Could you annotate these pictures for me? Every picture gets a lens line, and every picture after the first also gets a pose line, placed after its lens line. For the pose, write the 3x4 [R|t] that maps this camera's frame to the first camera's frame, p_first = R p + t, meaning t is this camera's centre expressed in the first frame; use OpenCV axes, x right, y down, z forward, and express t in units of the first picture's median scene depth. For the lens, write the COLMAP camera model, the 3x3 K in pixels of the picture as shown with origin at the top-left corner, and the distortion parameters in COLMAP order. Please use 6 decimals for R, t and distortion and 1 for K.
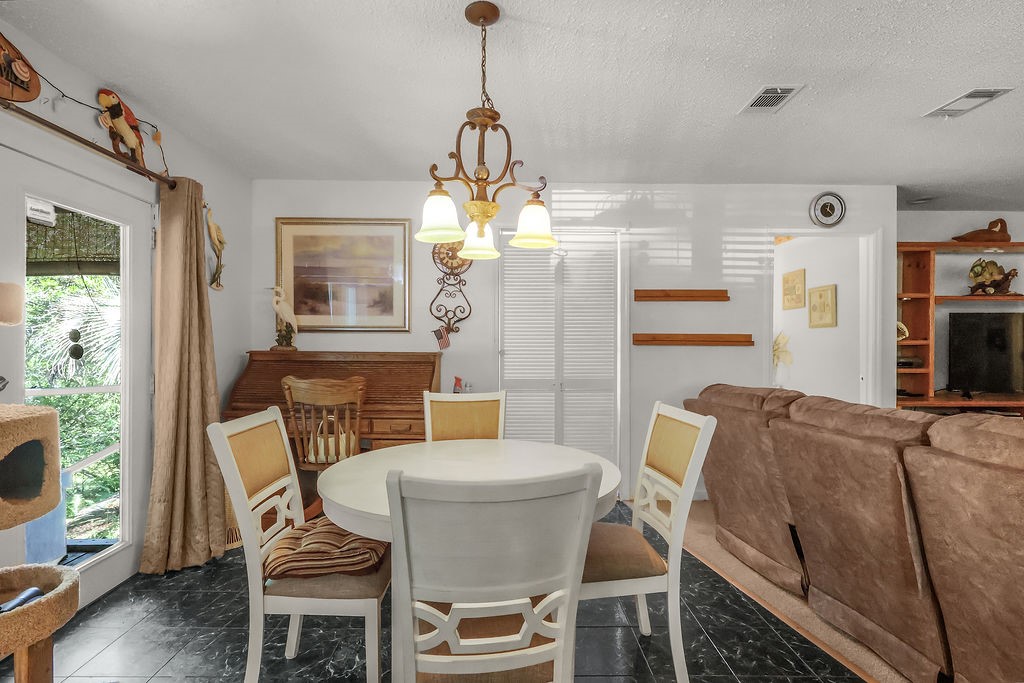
lens RADIAL K [[483.5, 0, 510.4], [0, 483.5, 344.8], [0, 0, 1]] dist [-0.000900, -0.000273]
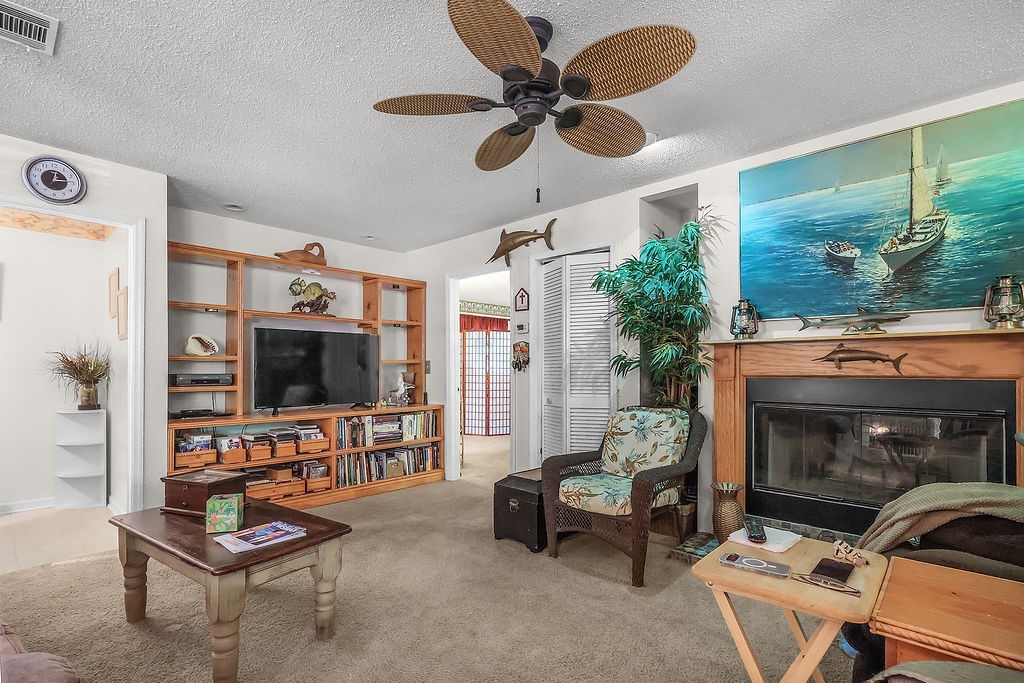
lens RADIAL K [[481.5, 0, 513.2], [0, 481.5, 368.1], [0, 0, 1]] dist [-0.000159, -0.000040]
pose [[0.694004, 0.002871, 0.719966, 0.555426], [-0.001949, 0.999996, -0.002109, 0.015082], [-0.719969, 0.000061, 0.694006, -0.041518]]
